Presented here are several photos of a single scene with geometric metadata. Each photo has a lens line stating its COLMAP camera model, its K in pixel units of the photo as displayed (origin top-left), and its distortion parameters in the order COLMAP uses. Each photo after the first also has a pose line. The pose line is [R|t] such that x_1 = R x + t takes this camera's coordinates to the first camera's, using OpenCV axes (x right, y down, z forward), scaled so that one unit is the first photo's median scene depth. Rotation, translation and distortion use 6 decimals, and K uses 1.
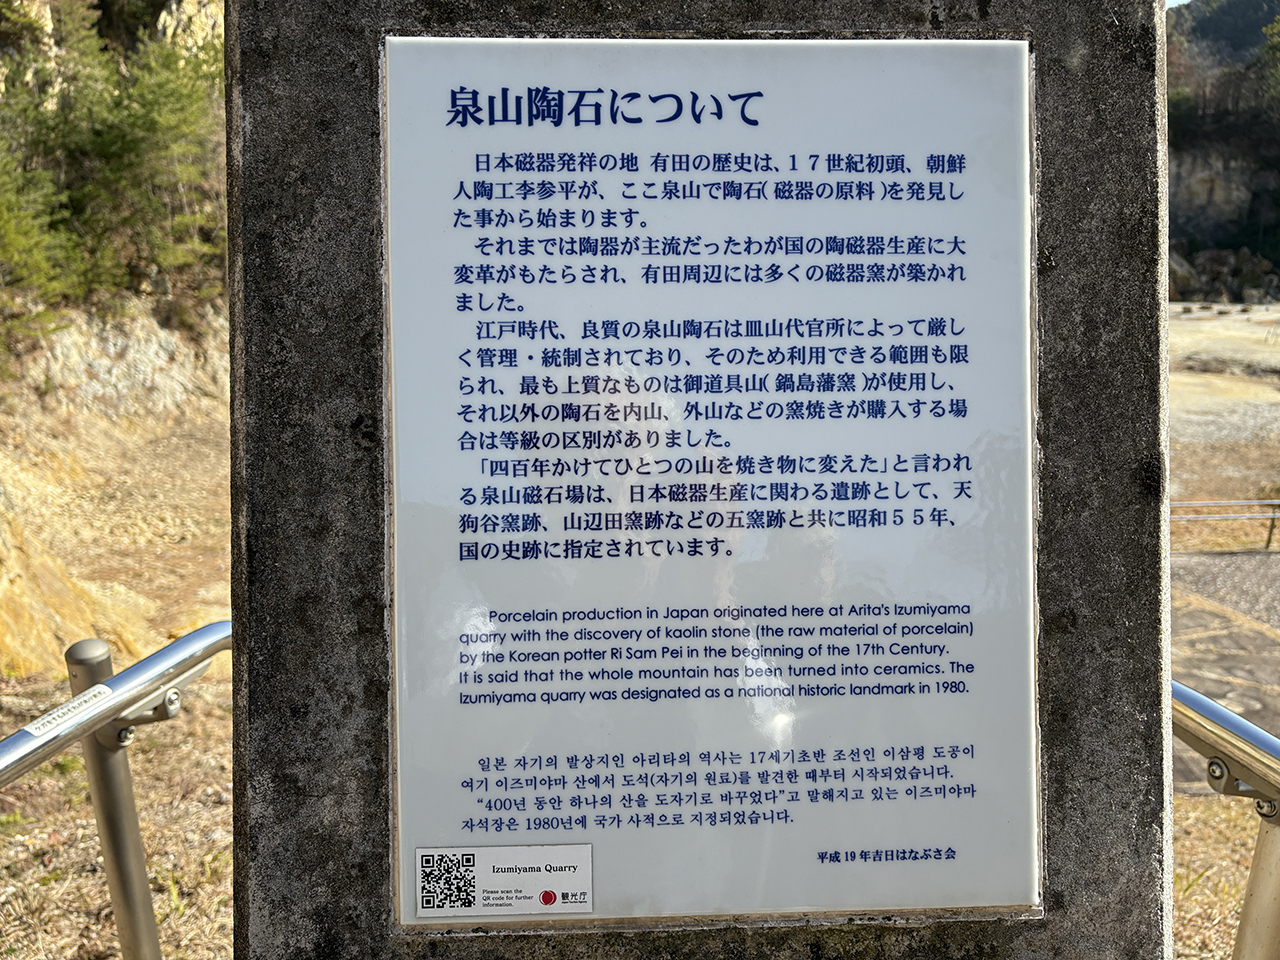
lens RADIAL K [[991.2, 0, 629.7], [0, 991.2, 490.2], [0, 0, 1]] dist [0.047553, -0.072947]
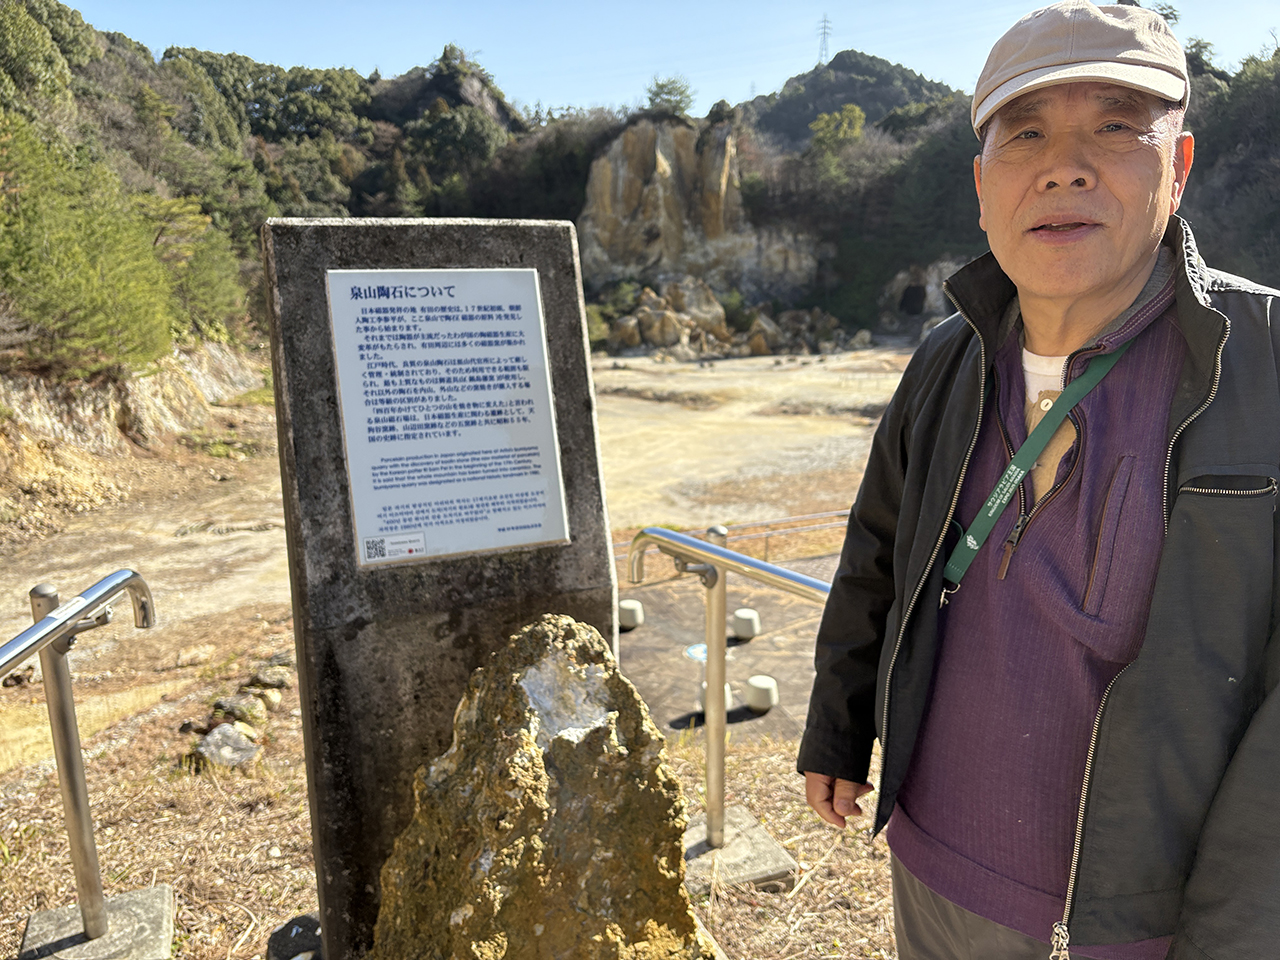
lens RADIAL K [[991.2, 0, 650.3], [0, 991.2, 488.9], [0, 0, 1]] dist [0.047553, -0.072947]
pose [[0.930370, -0.086664, 0.356232, -0.456586], [0.110220, 0.992827, -0.046325, 0.436035], [-0.349662, 0.082364, 0.933248, -2.047615]]
